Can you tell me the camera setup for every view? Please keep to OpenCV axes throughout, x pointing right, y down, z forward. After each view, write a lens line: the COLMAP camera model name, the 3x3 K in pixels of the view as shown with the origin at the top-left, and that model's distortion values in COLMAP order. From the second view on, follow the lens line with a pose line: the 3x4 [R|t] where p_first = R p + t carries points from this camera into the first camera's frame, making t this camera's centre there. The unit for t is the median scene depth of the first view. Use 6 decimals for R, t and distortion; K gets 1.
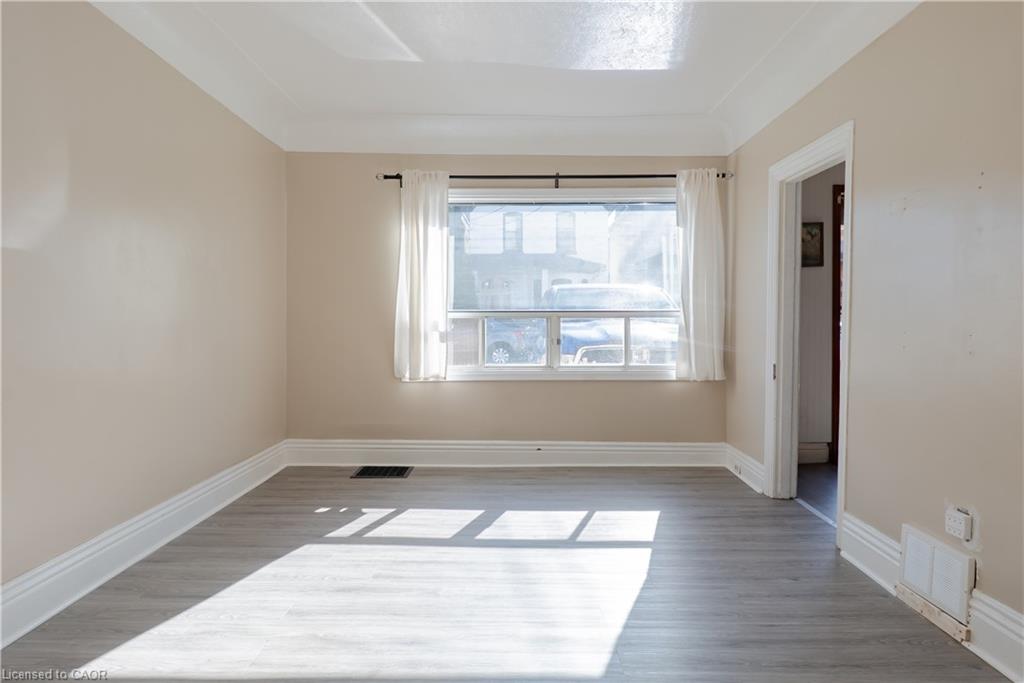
lens RADIAL K [[682.0, 0, 512.0], [0, 682.0, 341.5], [0, 0, 1]] dist [0.005164, 0.001283]
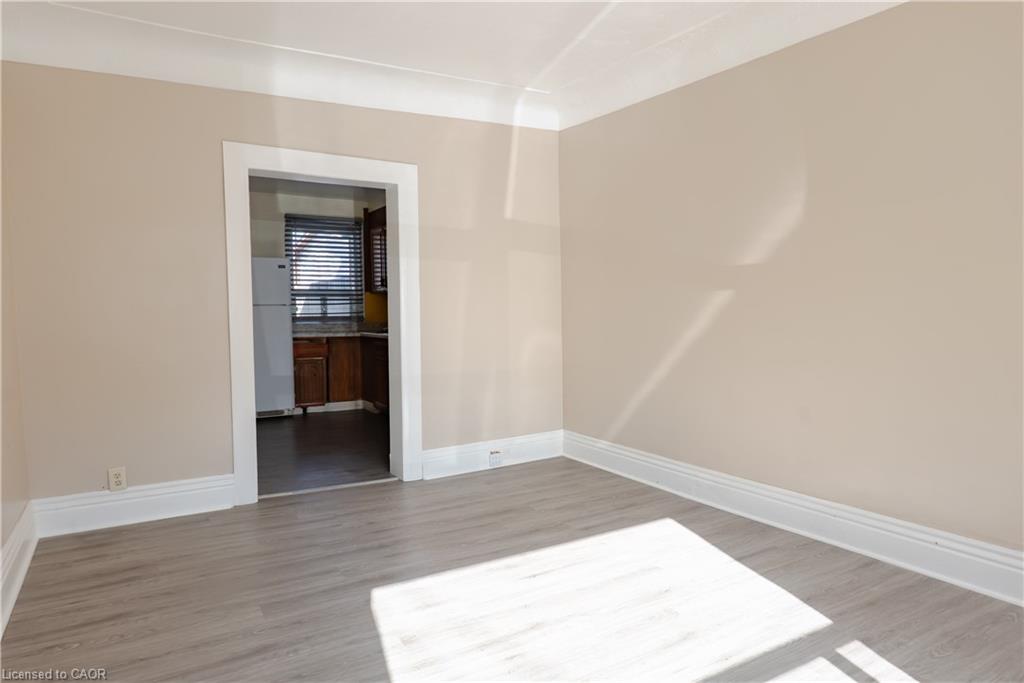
lens RADIAL K [[682.0, 0, 512.0], [0, 682.0, 341.5], [0, 0, 1]] dist [0.005164, 0.001283]
pose [[-0.842621, 0.036655, -0.537259, 0.388784], [-0.013293, 0.995961, 0.088798, -0.063188], [0.538344, 0.081964, -0.838730, 1.490080]]
